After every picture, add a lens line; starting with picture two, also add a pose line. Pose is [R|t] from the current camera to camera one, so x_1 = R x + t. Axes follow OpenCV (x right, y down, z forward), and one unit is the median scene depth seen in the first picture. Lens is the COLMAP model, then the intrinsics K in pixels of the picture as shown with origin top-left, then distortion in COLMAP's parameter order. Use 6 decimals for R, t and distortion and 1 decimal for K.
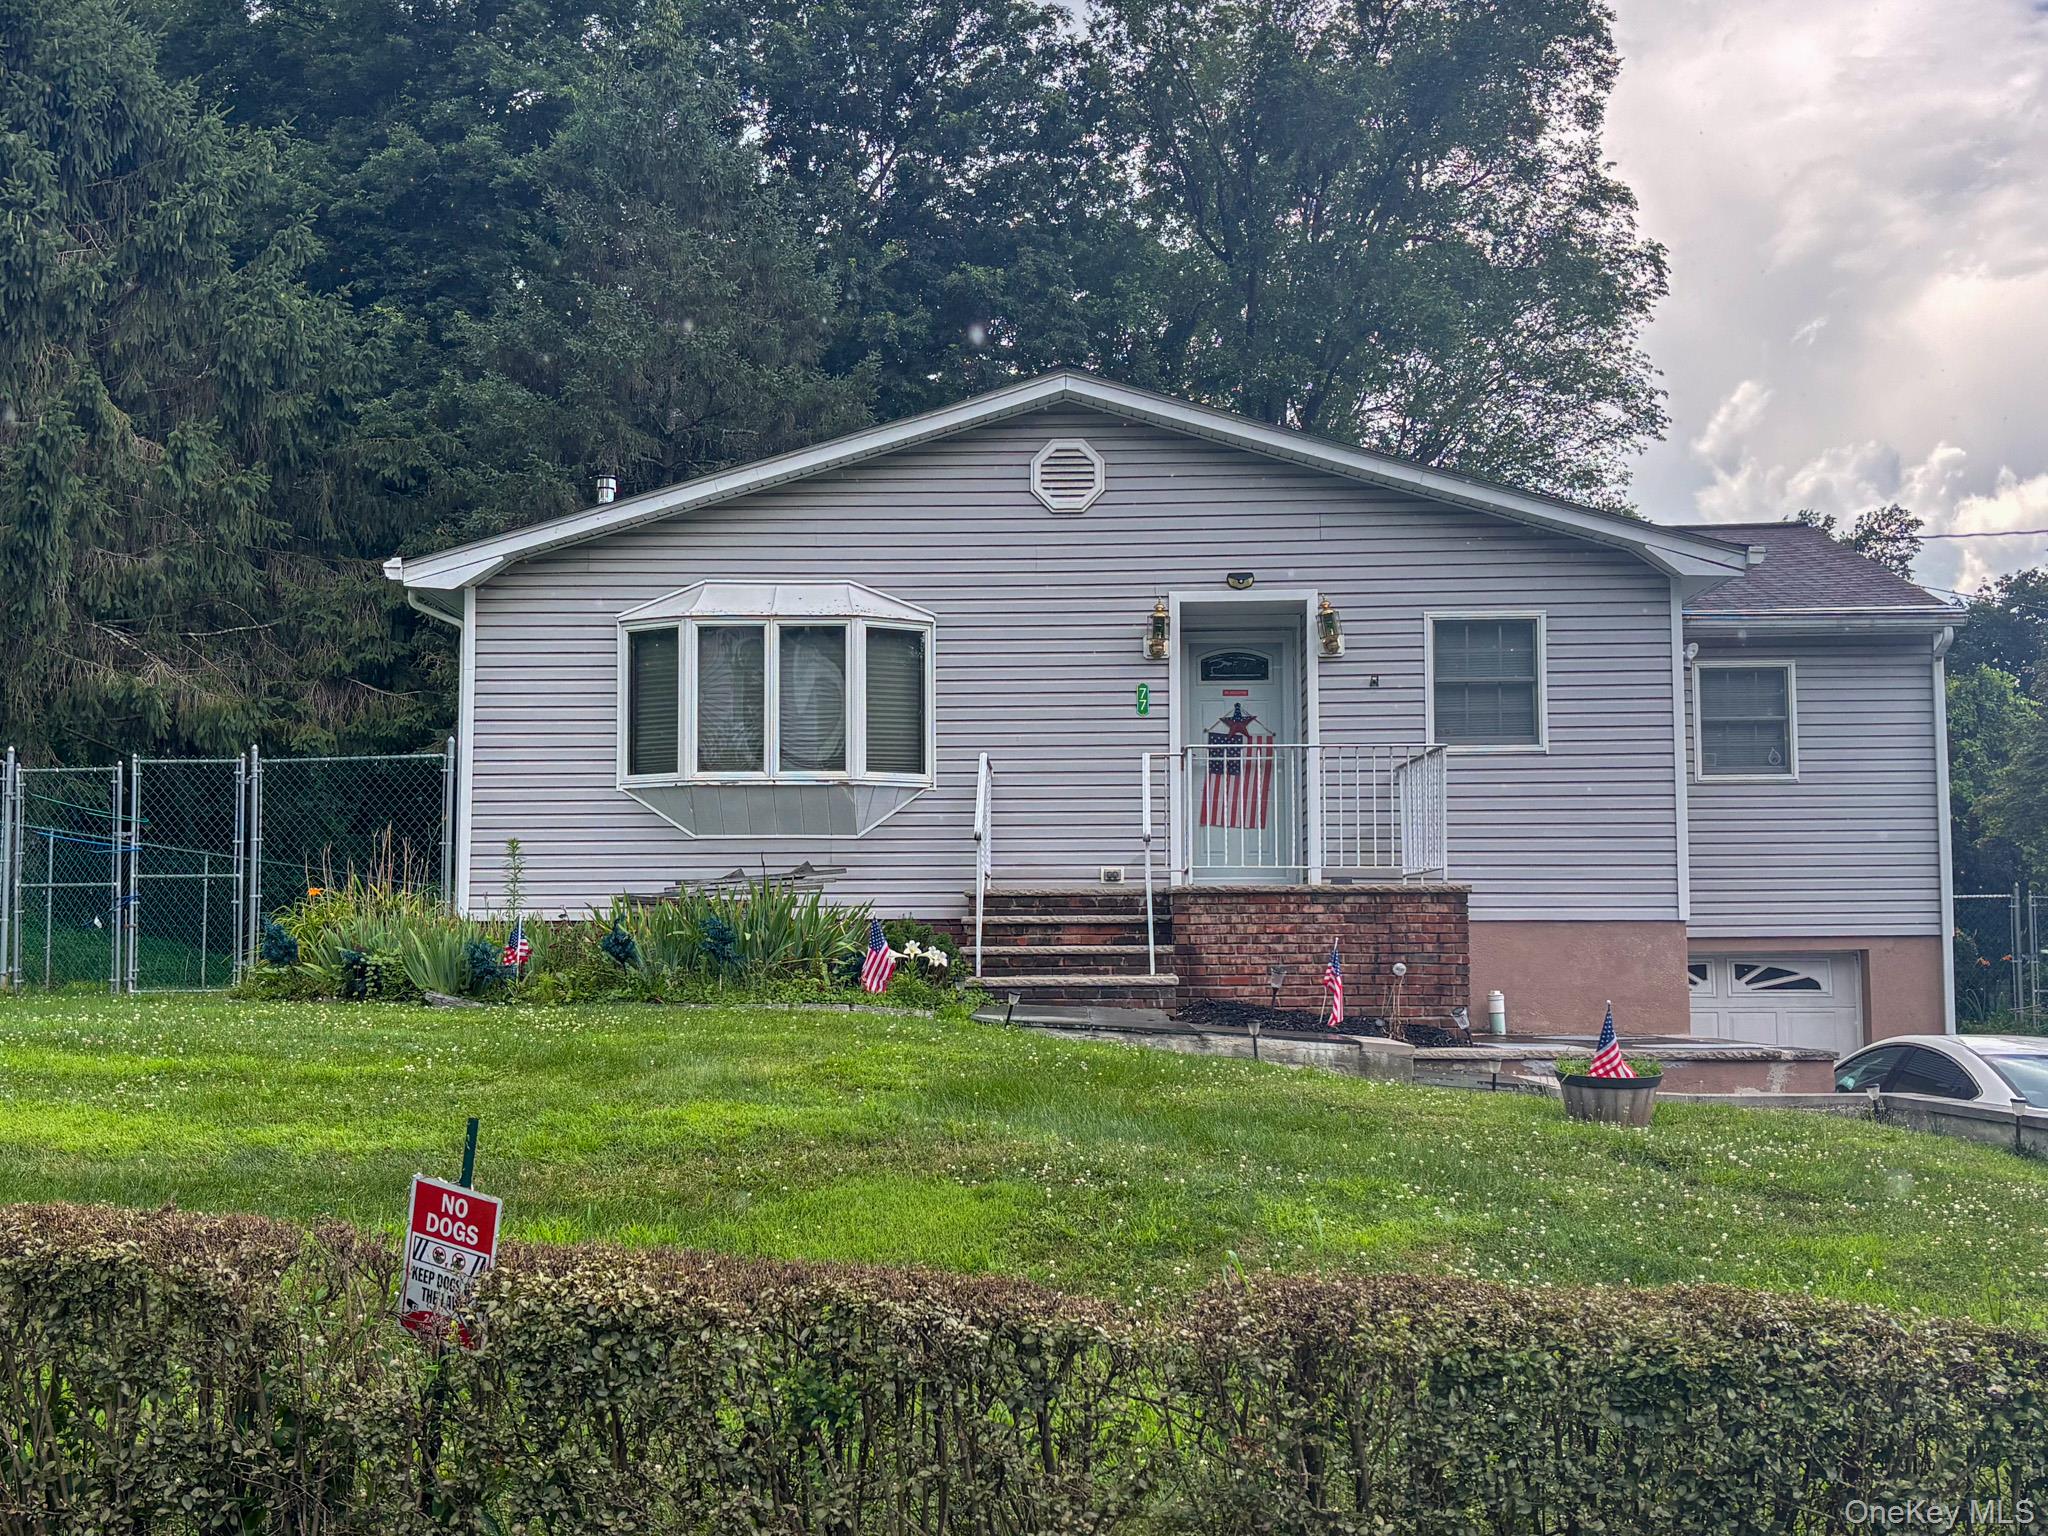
lens RADIAL K [[2056.0, 0, 1025.4], [0, 2056.0, 817.9], [0, 0, 1]] dist [0.066438, -0.005362]
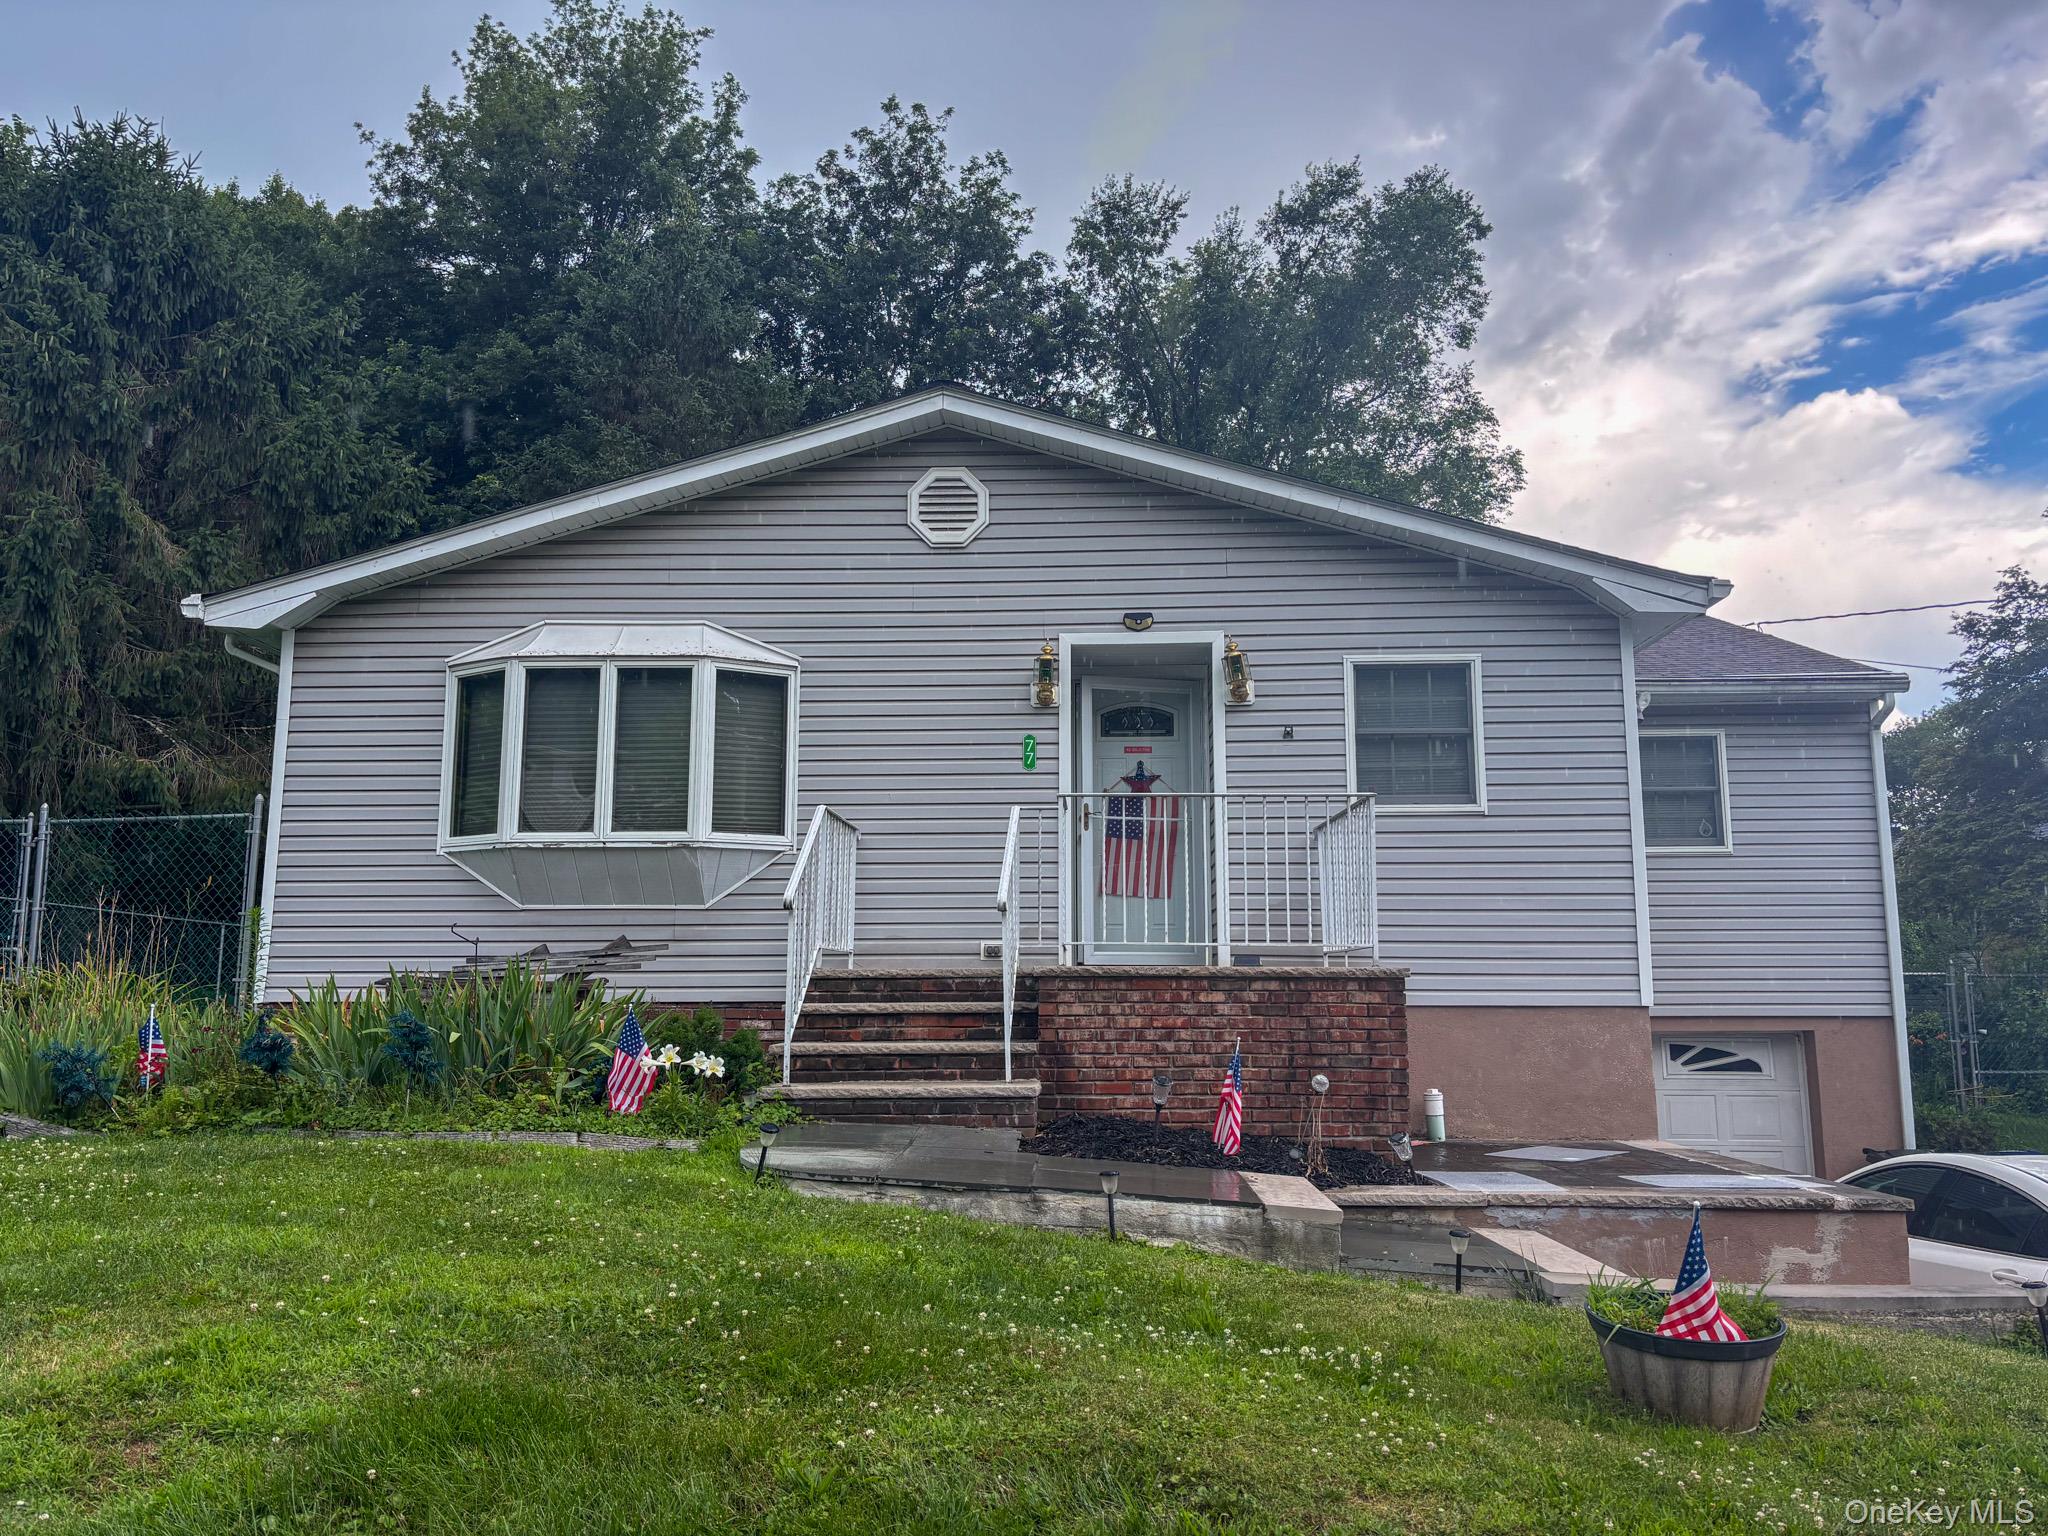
lens RADIAL K [[1578.0, 0, 1028.1], [0, 1578.0, 770.5], [0, 0, 1]] dist [0.061079, -0.061427]
pose [[0.999988, 0.002597, -0.004091, 0.060009], [-0.002914, 0.996827, -0.079545, 0.004569], [0.003871, 0.079556, 0.996823, 0.322110]]
